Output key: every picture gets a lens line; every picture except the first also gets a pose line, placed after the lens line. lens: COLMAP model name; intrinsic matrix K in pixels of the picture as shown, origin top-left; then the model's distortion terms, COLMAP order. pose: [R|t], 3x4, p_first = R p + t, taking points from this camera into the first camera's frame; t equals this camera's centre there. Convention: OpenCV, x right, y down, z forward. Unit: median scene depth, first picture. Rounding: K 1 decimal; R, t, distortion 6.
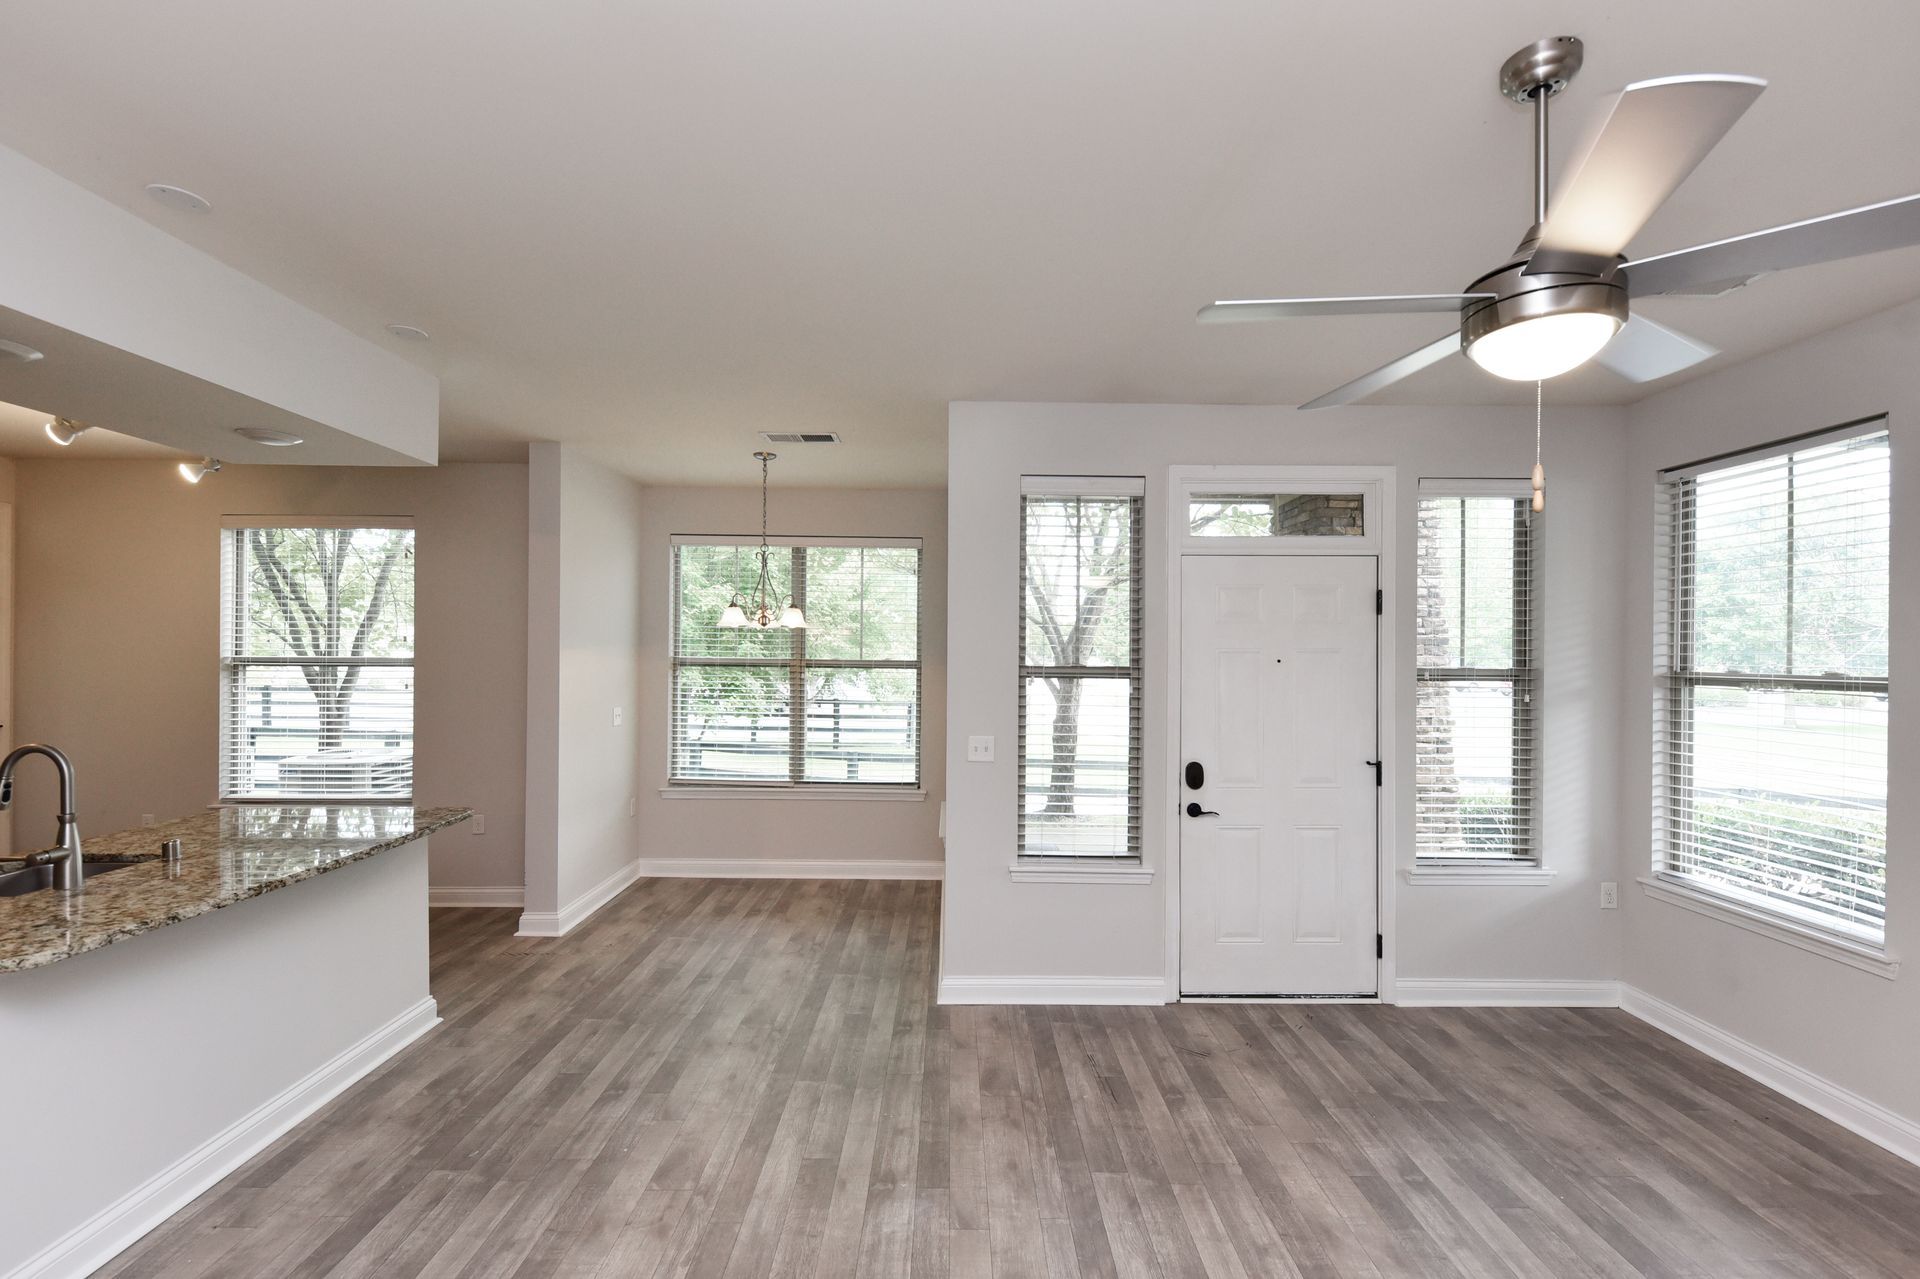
lens RADIAL K [[794.2, 0, 956.7], [0, 794.2, 648.0], [0, 0, 1]] dist [0.011723, -0.008502]
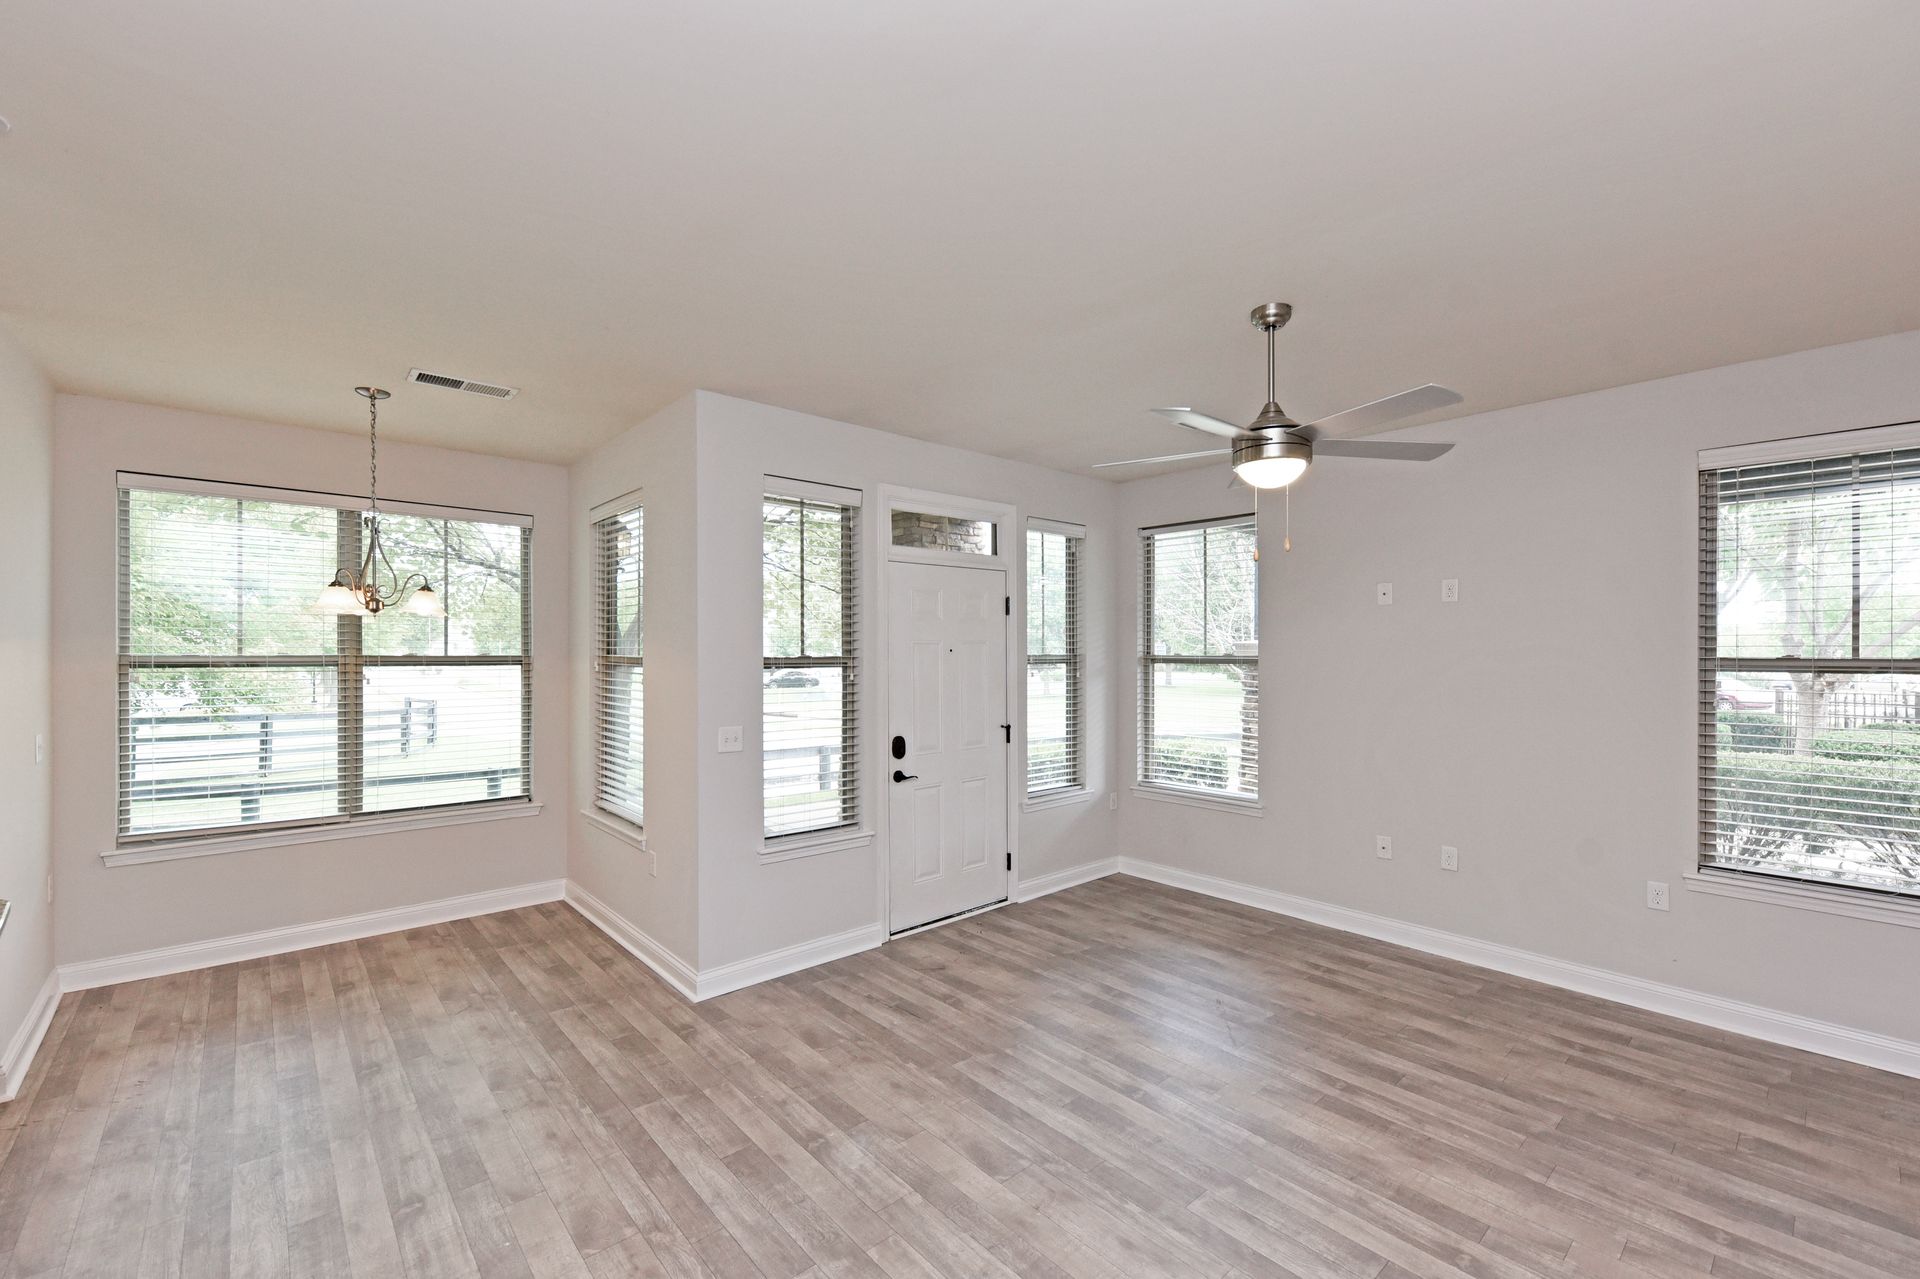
lens RADIAL K [[794.2, 0, 956.7], [0, 794.2, 648.0], [0, 0, 1]] dist [0.011723, -0.008502]
pose [[0.750817, -0.006152, 0.660482, -0.421605], [0.001988, 0.999973, 0.007054, 0.003708], [-0.660508, -0.003983, 0.750809, 0.050617]]
